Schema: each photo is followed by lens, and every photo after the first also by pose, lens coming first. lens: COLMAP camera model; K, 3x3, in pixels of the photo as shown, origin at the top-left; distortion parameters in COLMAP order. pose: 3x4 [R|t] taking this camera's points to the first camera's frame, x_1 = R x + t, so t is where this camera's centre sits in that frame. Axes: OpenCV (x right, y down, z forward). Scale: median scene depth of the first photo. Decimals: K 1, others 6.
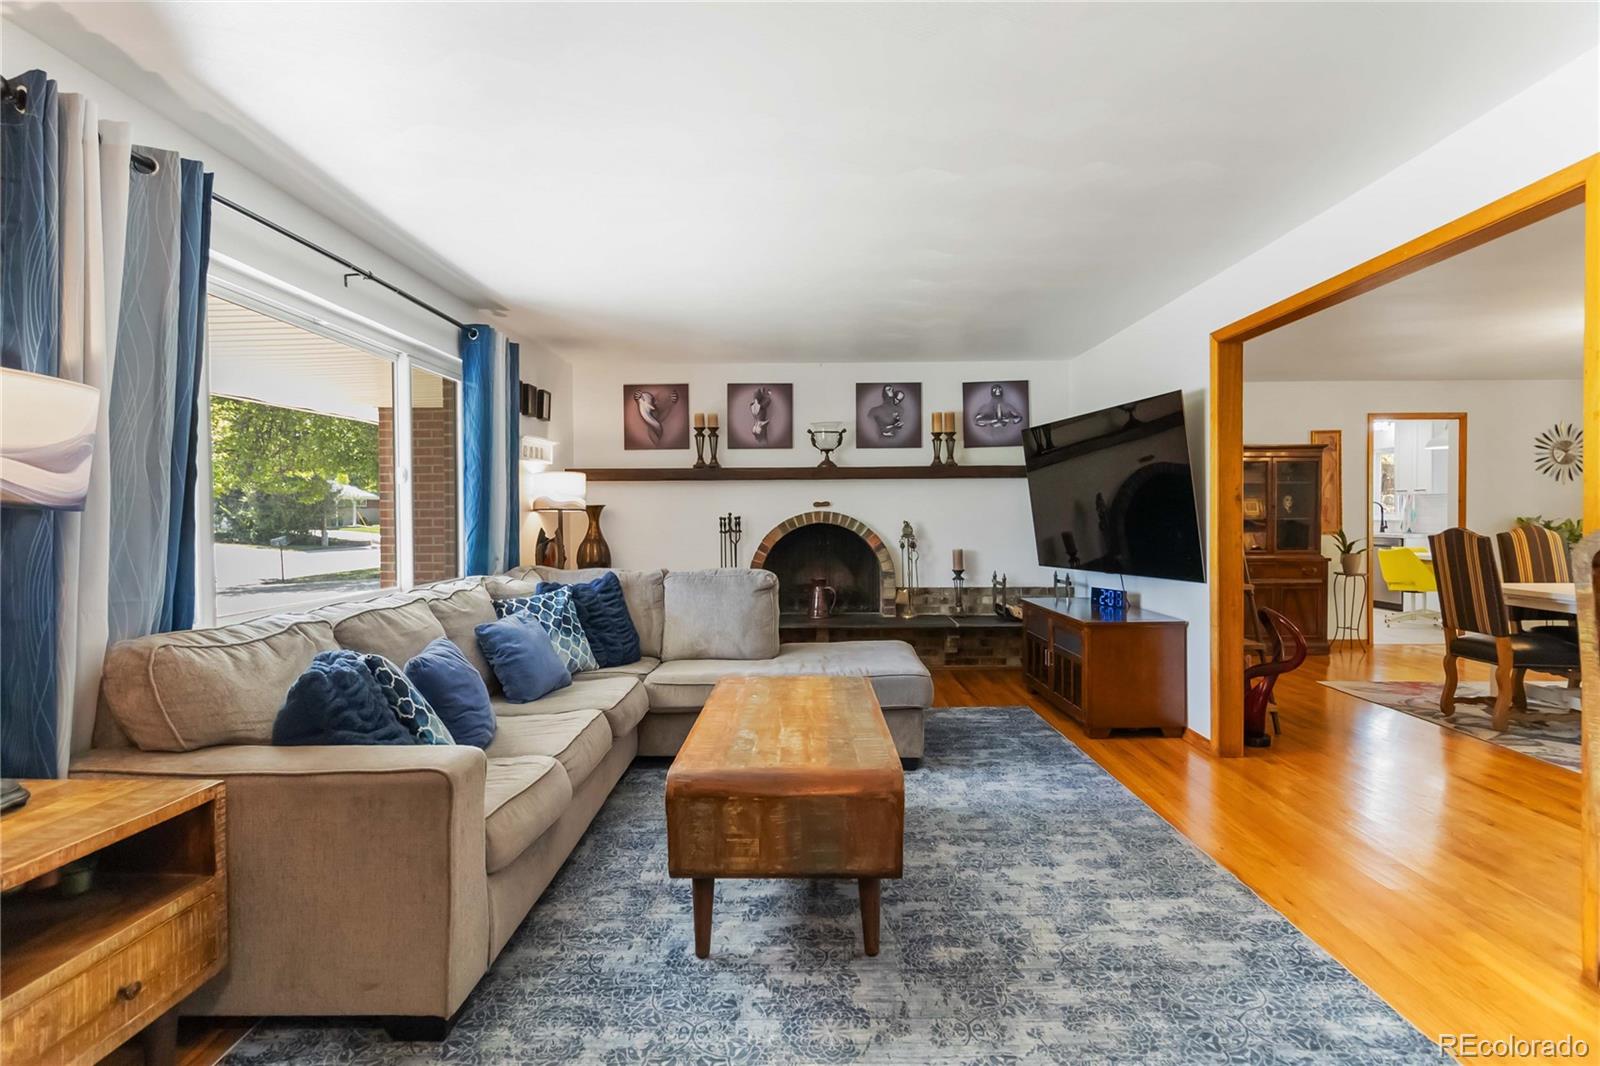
lens RADIAL K [[782.5, 0, 800.3], [0, 782.5, 529.9], [0, 0, 1]] dist [0.001304, -0.000716]
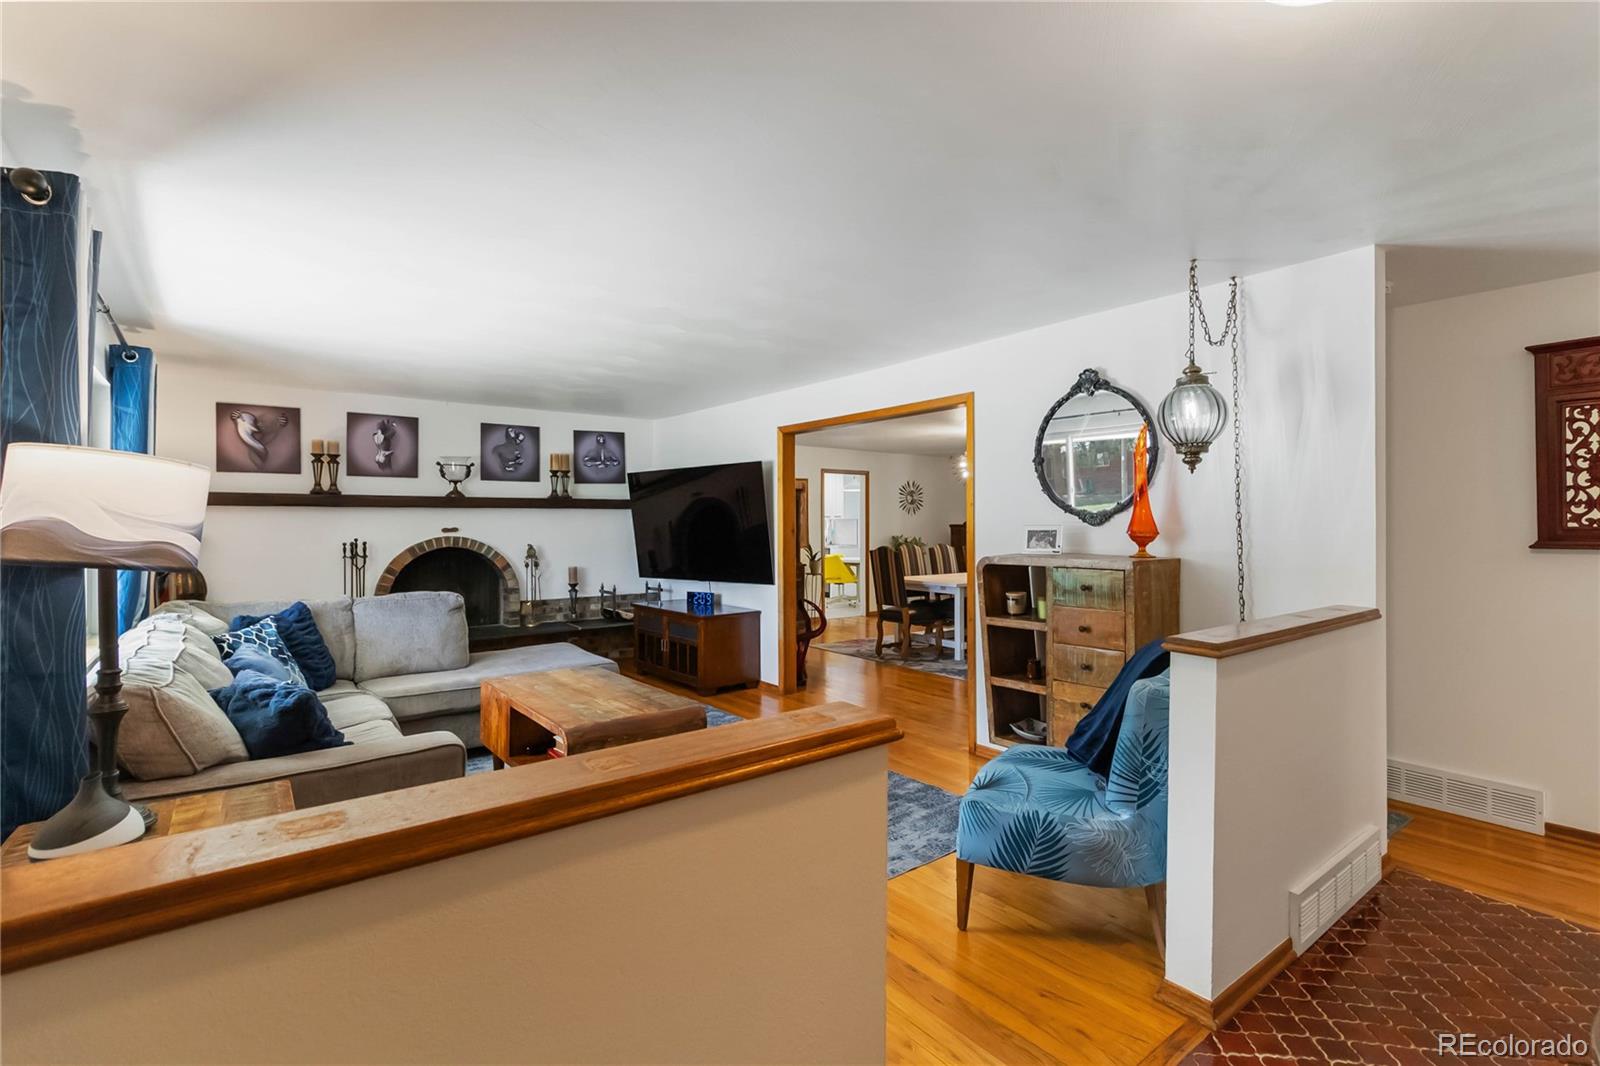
lens RADIAL K [[739.0, 0, 798.7], [0, 739.0, 528.5], [0, 0, 1]] dist [-0.001984, 0.002014]
pose [[0.789287, -0.001289, 0.614023, -0.229129], [0.010716, 0.999874, -0.011676, -0.017725], [-0.613931, 0.015796, 0.789202, -0.128178]]
